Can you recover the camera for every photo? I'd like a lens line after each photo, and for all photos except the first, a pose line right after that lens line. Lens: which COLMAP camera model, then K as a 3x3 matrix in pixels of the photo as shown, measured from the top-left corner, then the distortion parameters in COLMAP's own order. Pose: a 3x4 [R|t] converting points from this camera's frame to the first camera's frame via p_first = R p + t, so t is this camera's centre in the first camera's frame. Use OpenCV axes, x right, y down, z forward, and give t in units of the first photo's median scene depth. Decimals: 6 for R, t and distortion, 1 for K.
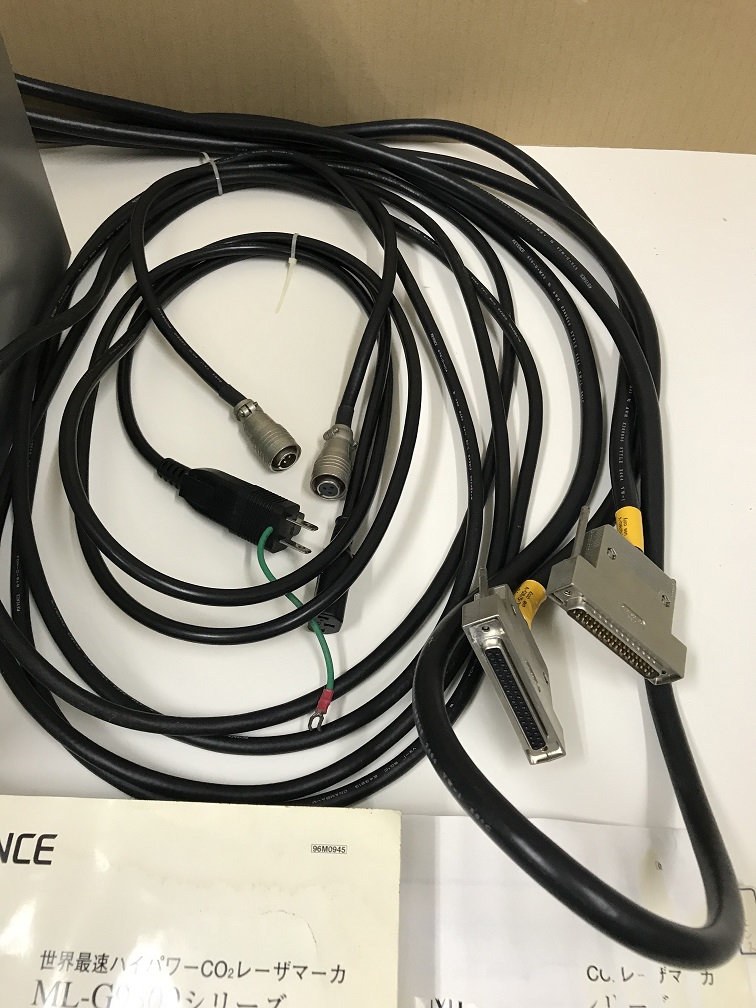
lens RADIAL K [[840.7, 0, 380.4], [0, 840.7, 501.2], [0, 0, 1]] dist [0.053358, -0.069962]
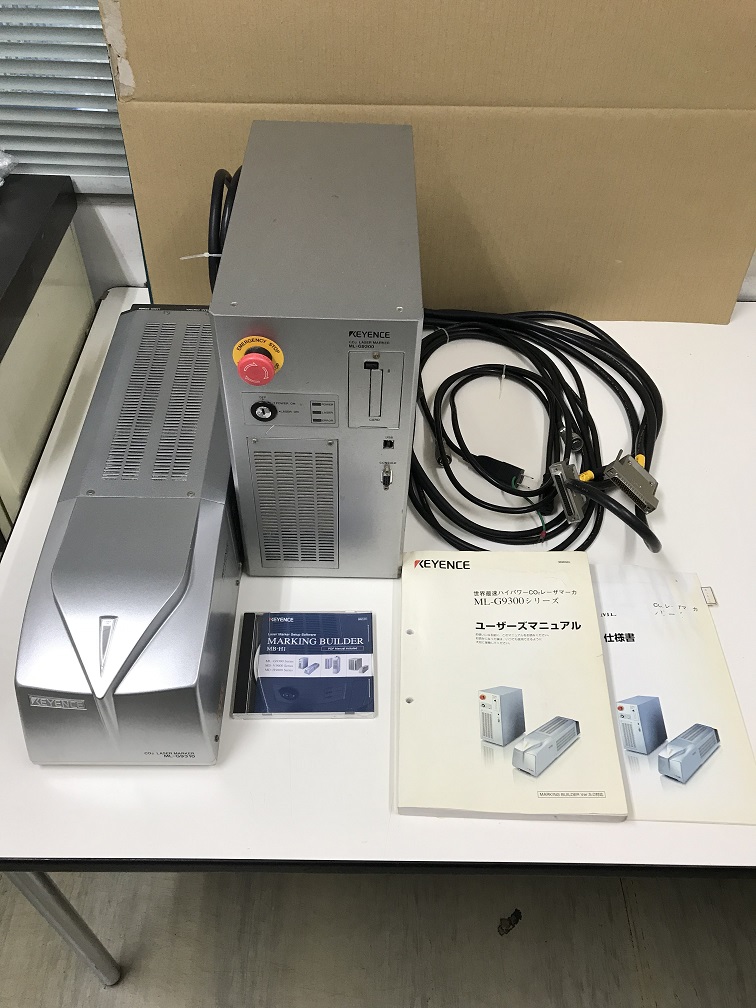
lens RADIAL K [[840.7, 0, 381.9], [0, 840.7, 500.9], [0, 0, 1]] dist [0.053358, -0.069962]
pose [[0.999949, -0.010040, 0.000887, -0.729325], [0.010062, 0.989315, -0.145443, 0.646918], [0.000583, 0.145444, 0.989366, -2.040838]]
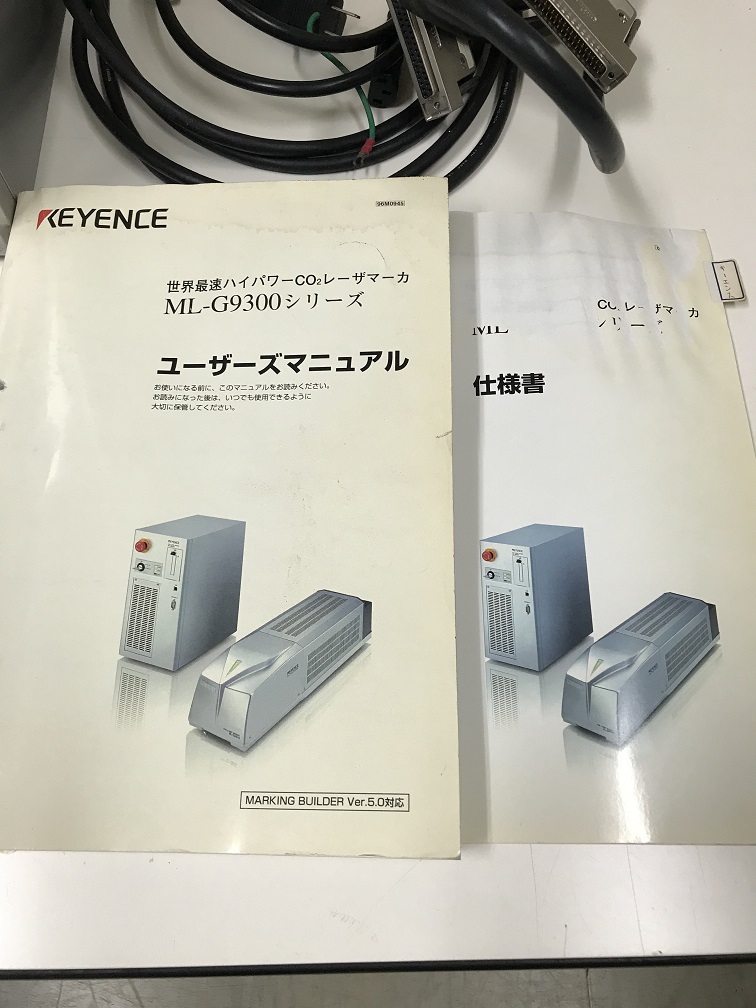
lens RADIAL K [[840.7, 0, 373.1], [0, 840.7, 498.4], [0, 0, 1]] dist [0.053358, -0.069962]
pose [[0.999470, -0.029440, -0.013874, -0.084214], [0.031476, 0.982791, 0.182020, 0.629866], [0.008277, -0.182360, 0.983197, -0.299448]]
